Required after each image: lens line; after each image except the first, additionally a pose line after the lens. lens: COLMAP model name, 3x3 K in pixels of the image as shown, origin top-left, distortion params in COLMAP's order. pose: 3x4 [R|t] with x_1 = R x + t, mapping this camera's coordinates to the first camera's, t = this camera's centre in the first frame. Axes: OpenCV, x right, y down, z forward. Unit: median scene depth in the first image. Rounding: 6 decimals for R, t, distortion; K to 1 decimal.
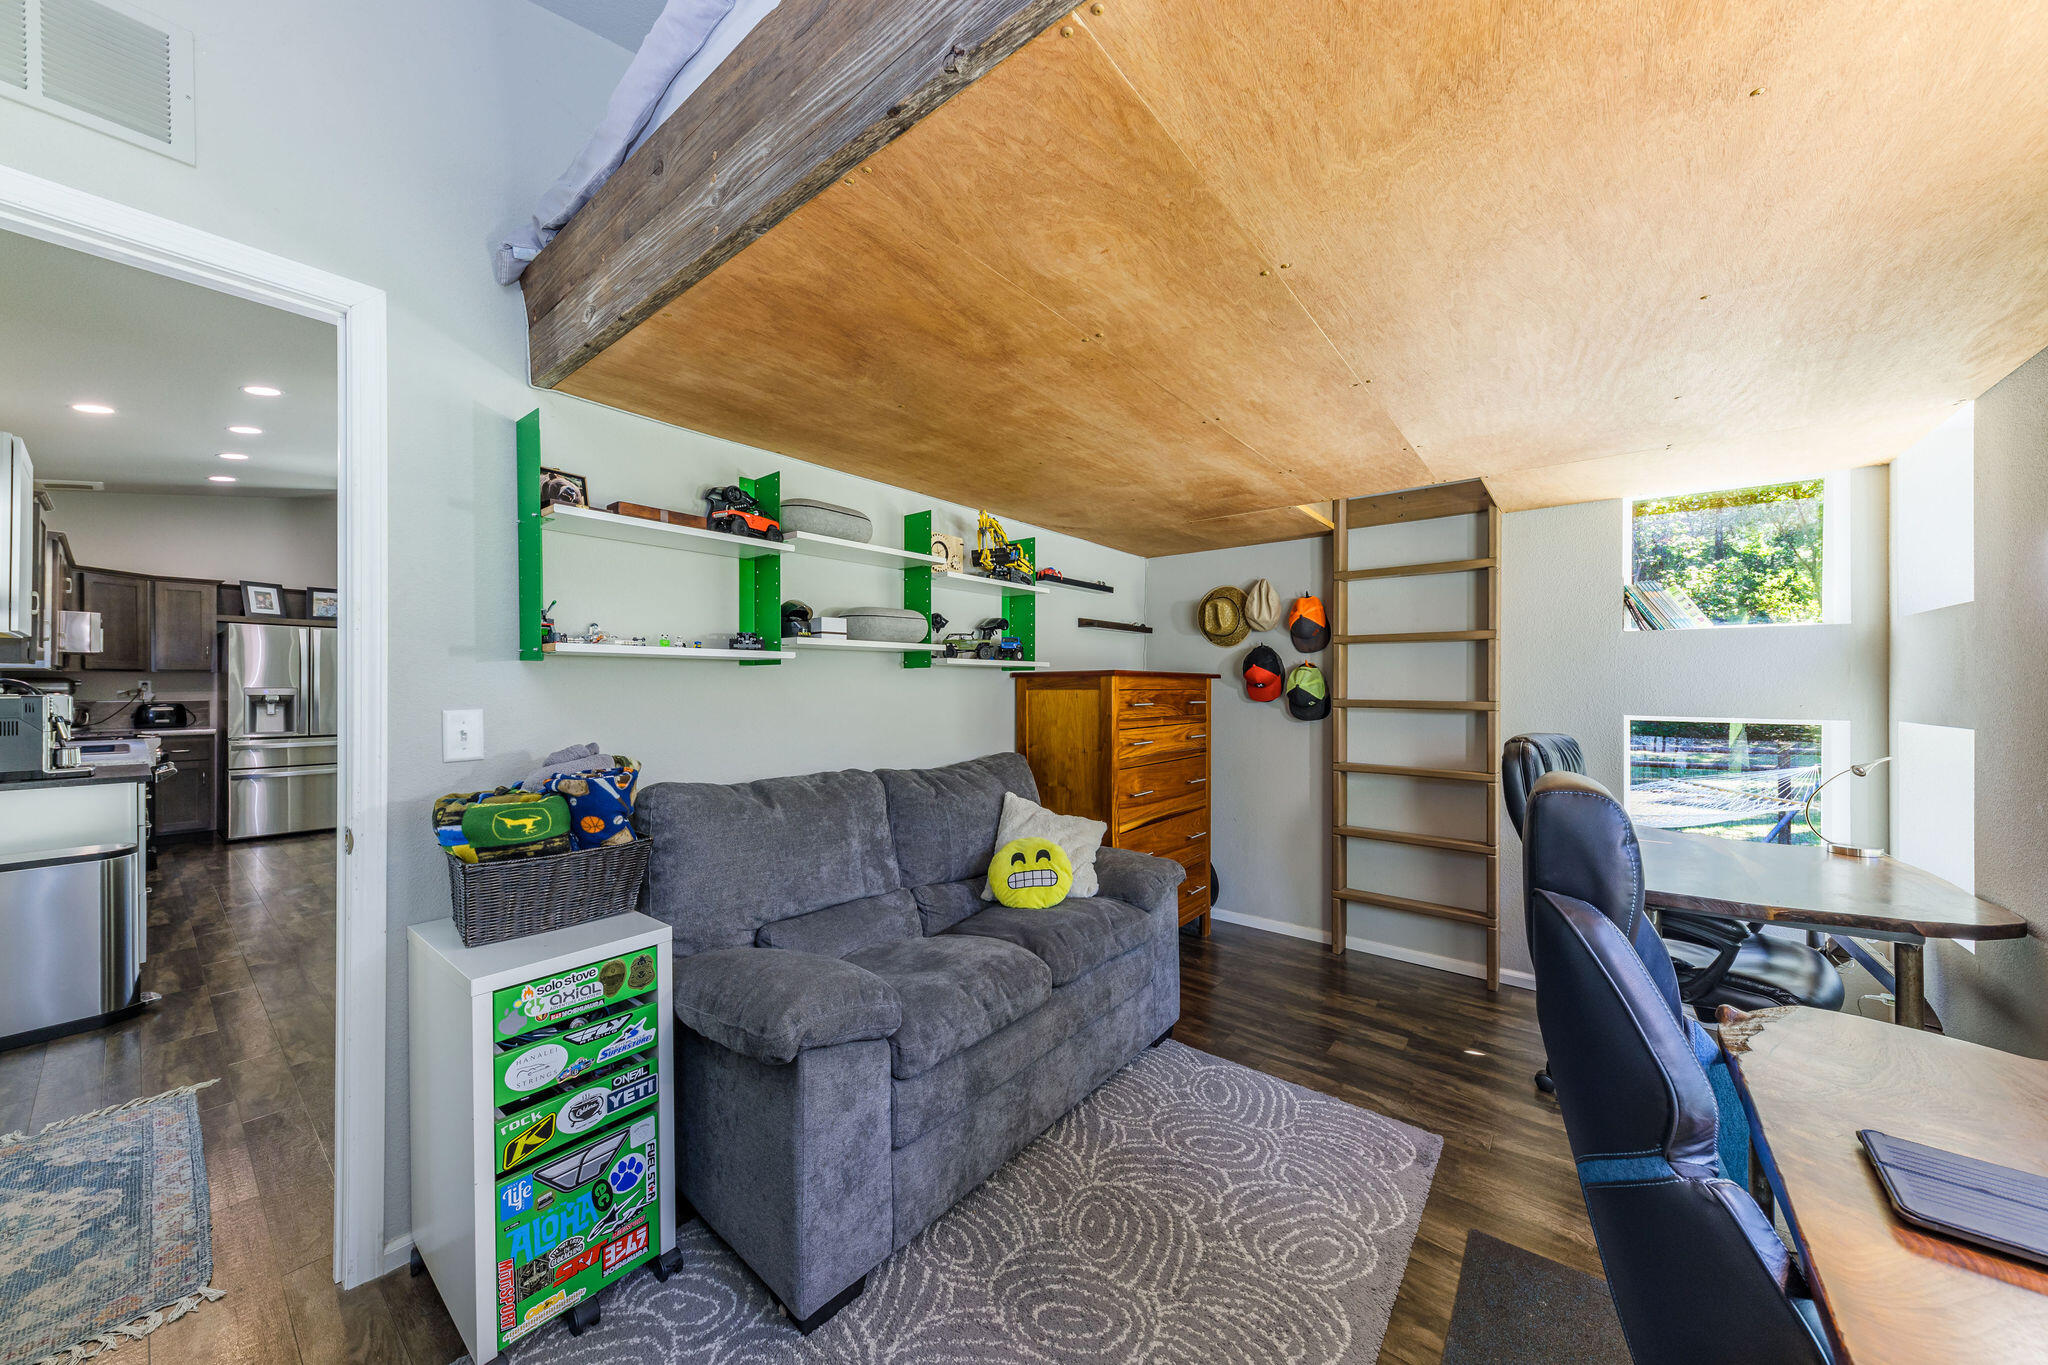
lens RADIAL K [[699.2, 0, 1028.9], [0, 699.2, 689.5], [0, 0, 1]] dist [0.000584, 0.000018]
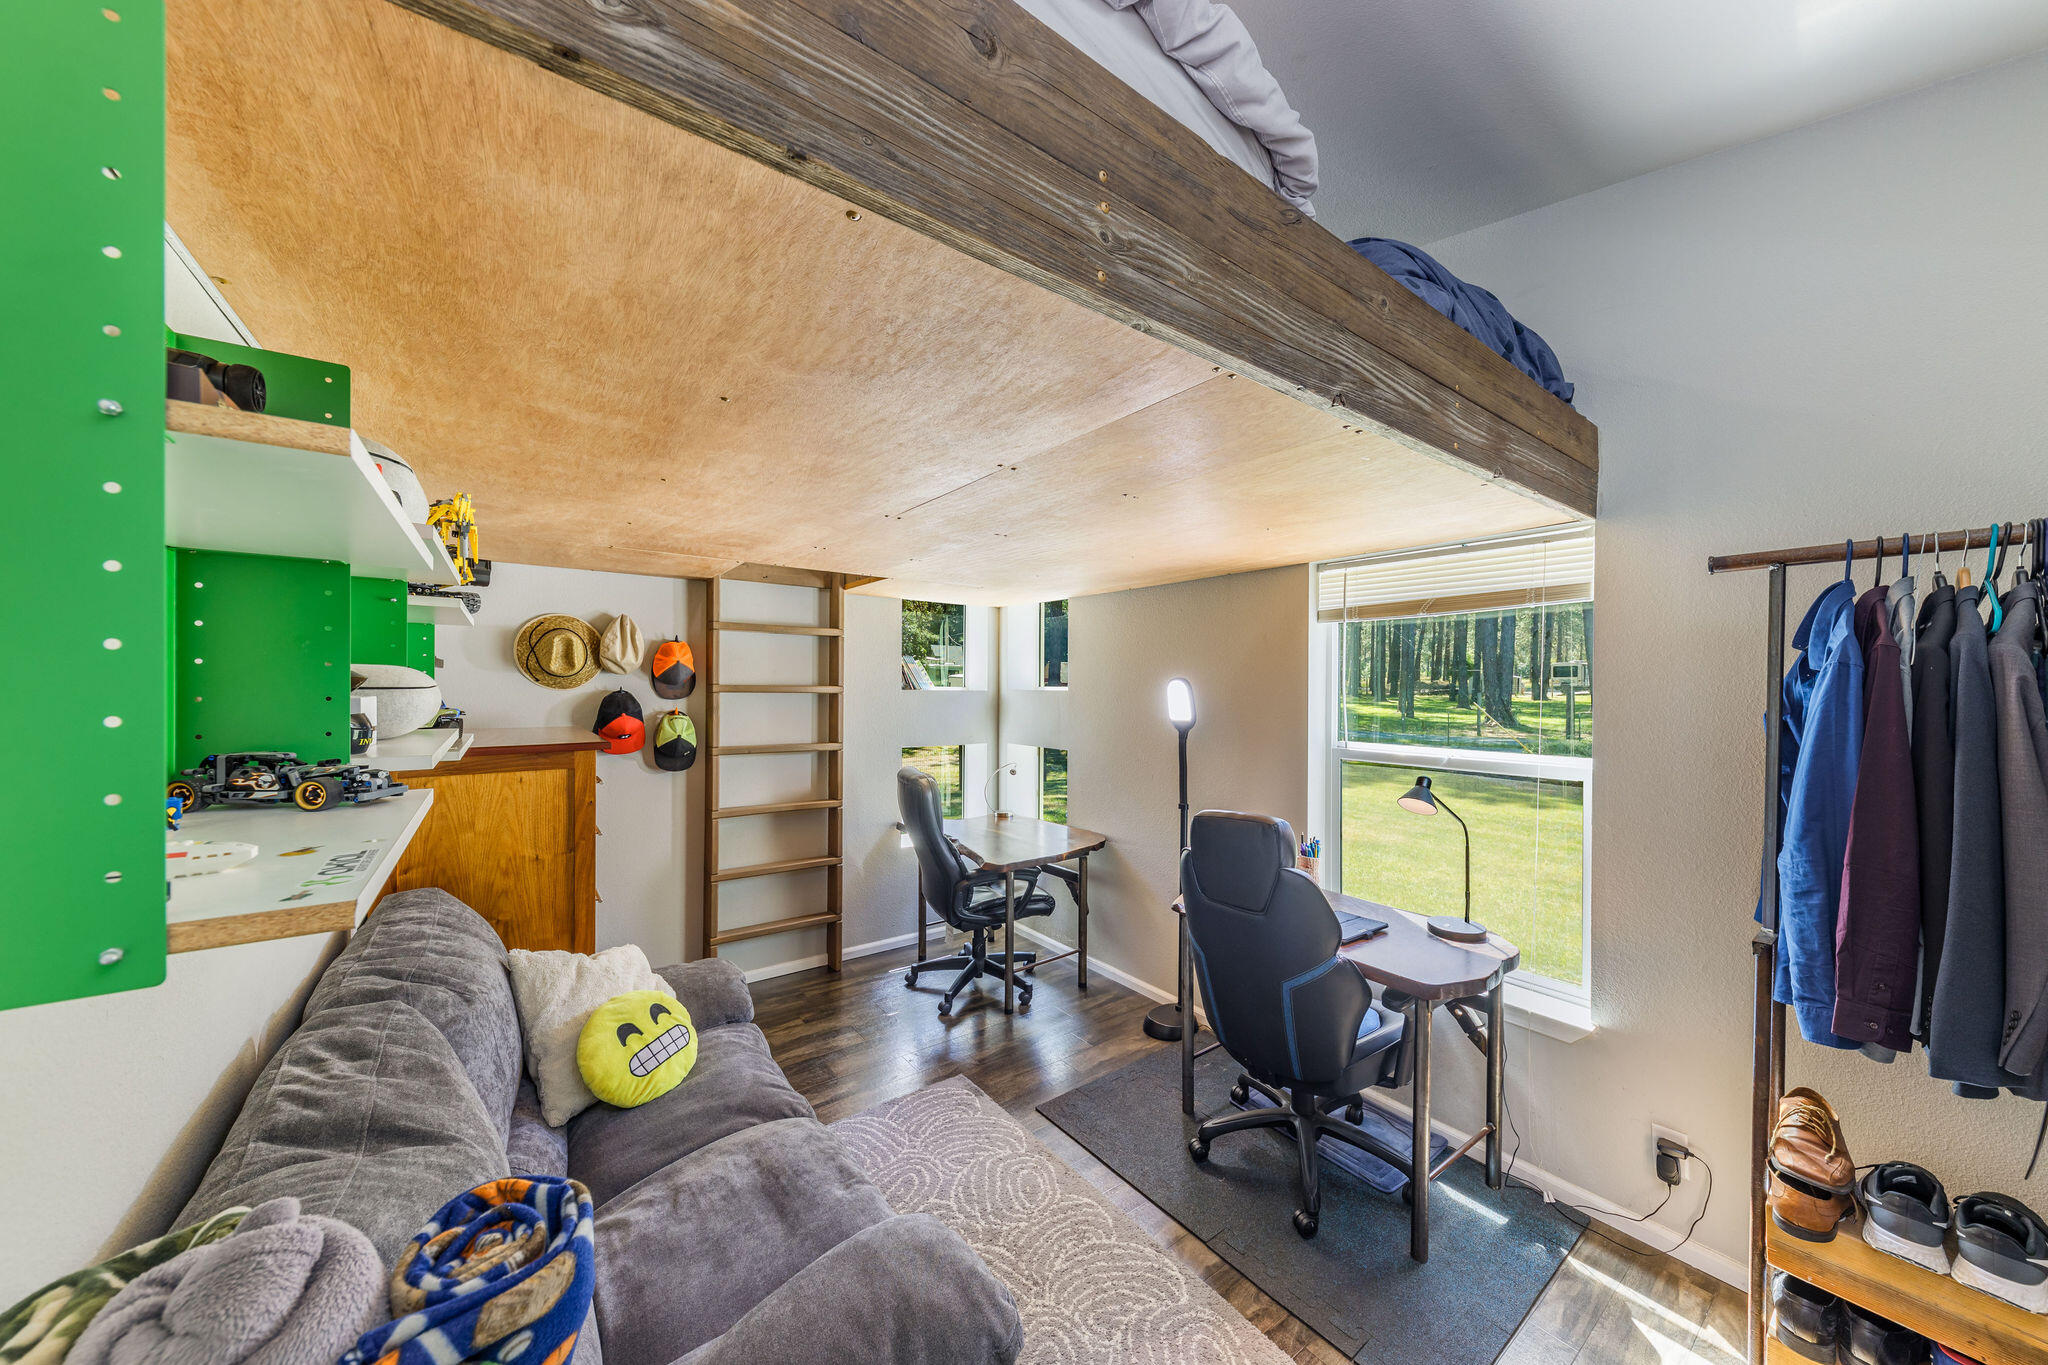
lens RADIAL K [[699.2, 0, 1028.9], [0, 699.2, 689.5], [0, 0, 1]] dist [0.000584, 0.000018]
pose [[0.254998, -0.004045, 0.966933, -0.586383], [-0.000093, 0.999991, 0.004208, -0.104007], [-0.966942, -0.001163, 0.254995, 0.433721]]
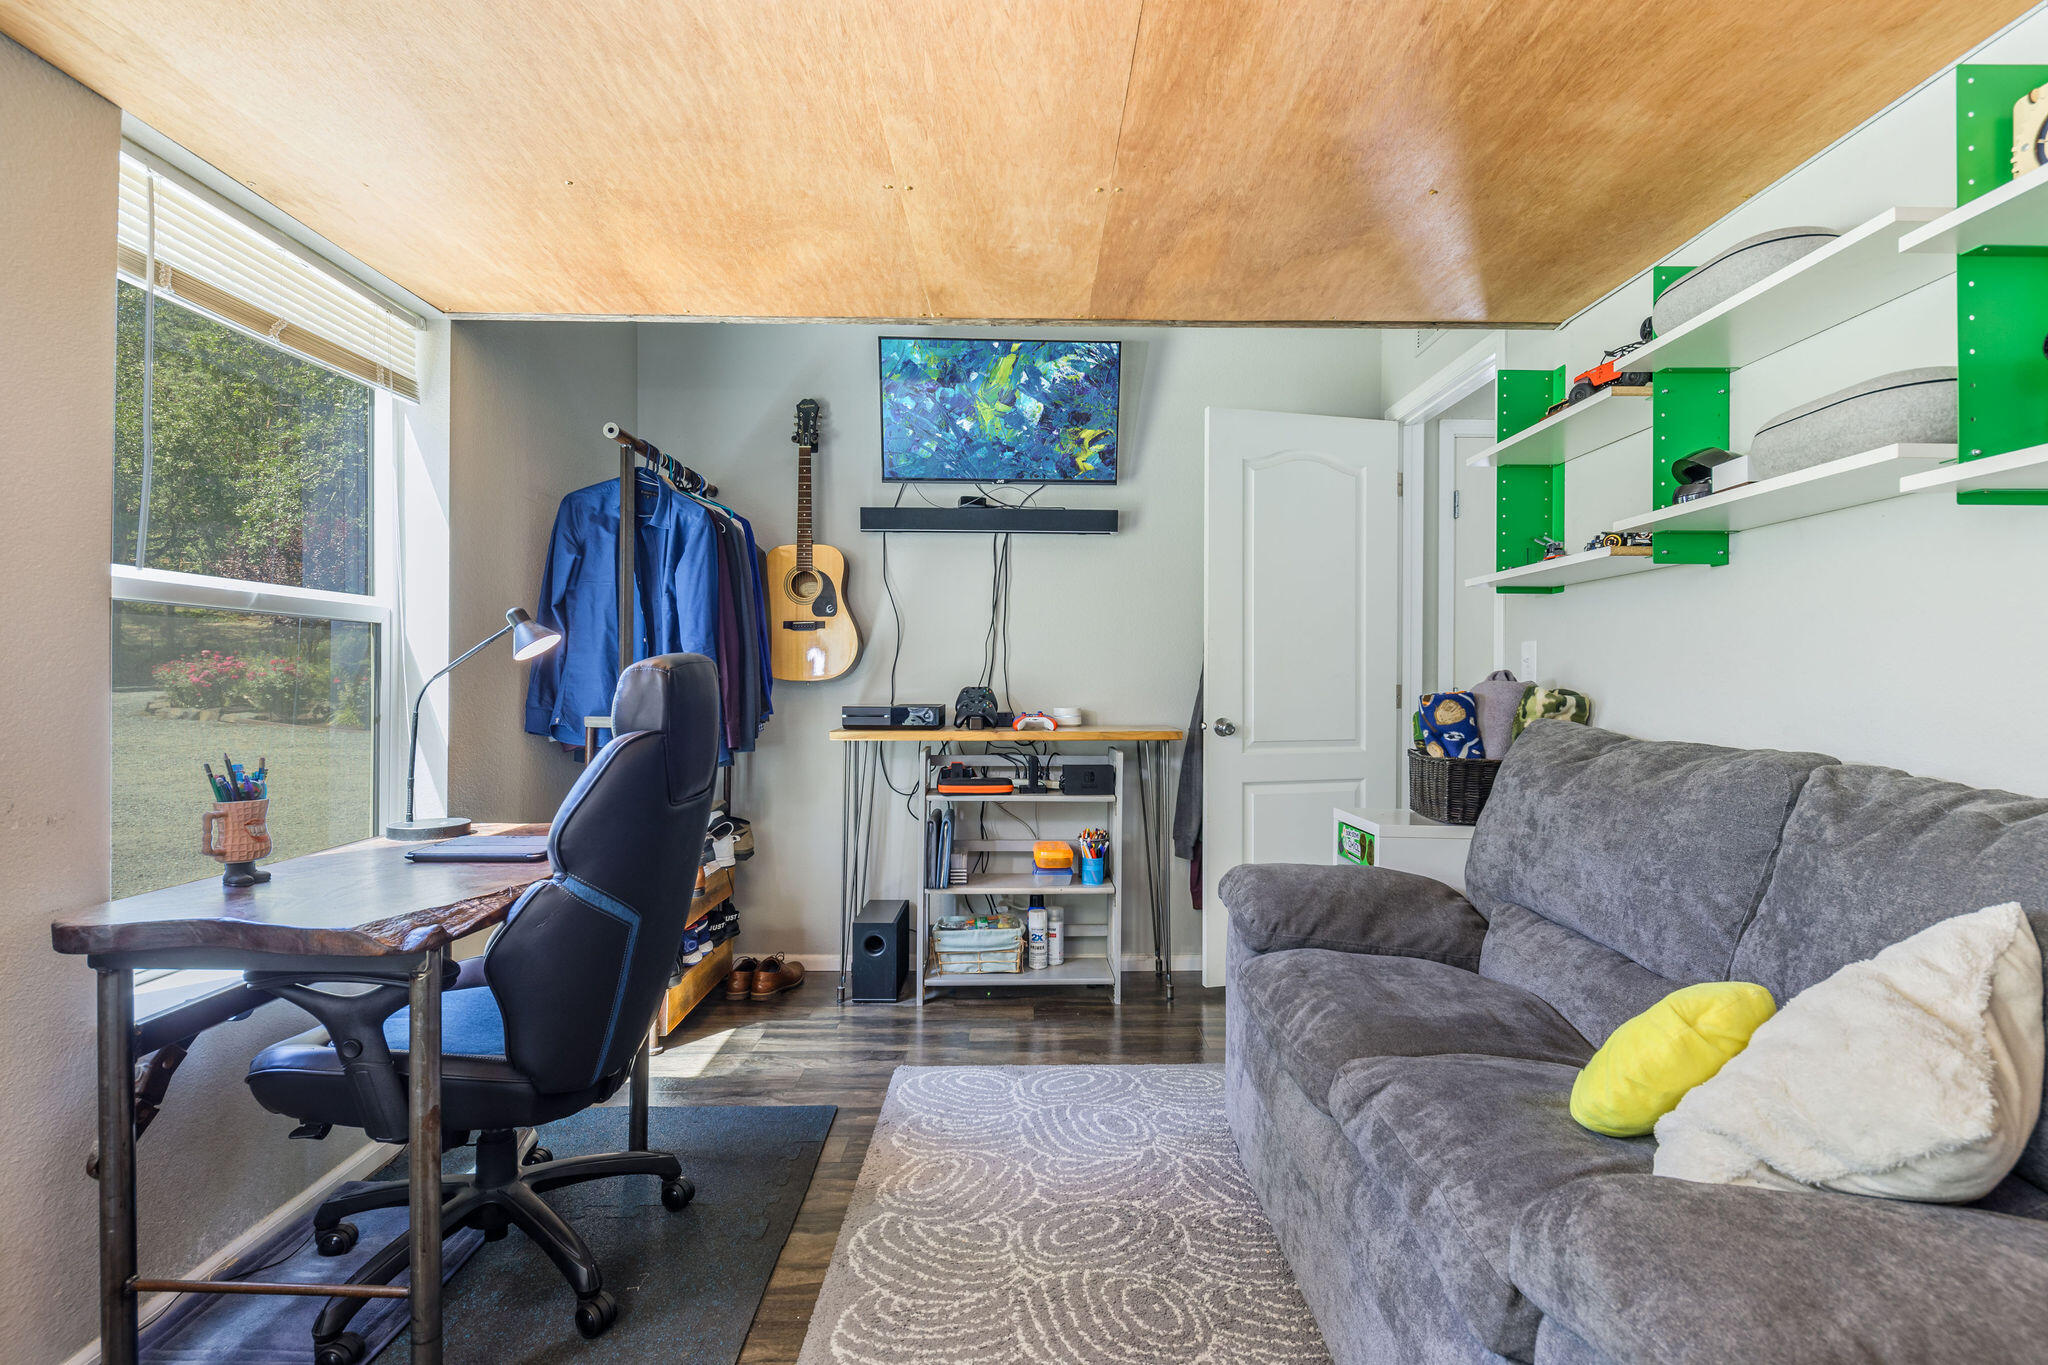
lens RADIAL K [[956.5, 0, 1034.9], [0, 956.5, 677.6], [0, 0, 1]] dist [-0.000437, -0.000077]
pose [[-0.771633, -0.006215, -0.636038, 0.579982], [-0.009590, 0.999952, 0.001864, 0.066262], [0.635996, 0.007538, -0.771656, 1.173040]]
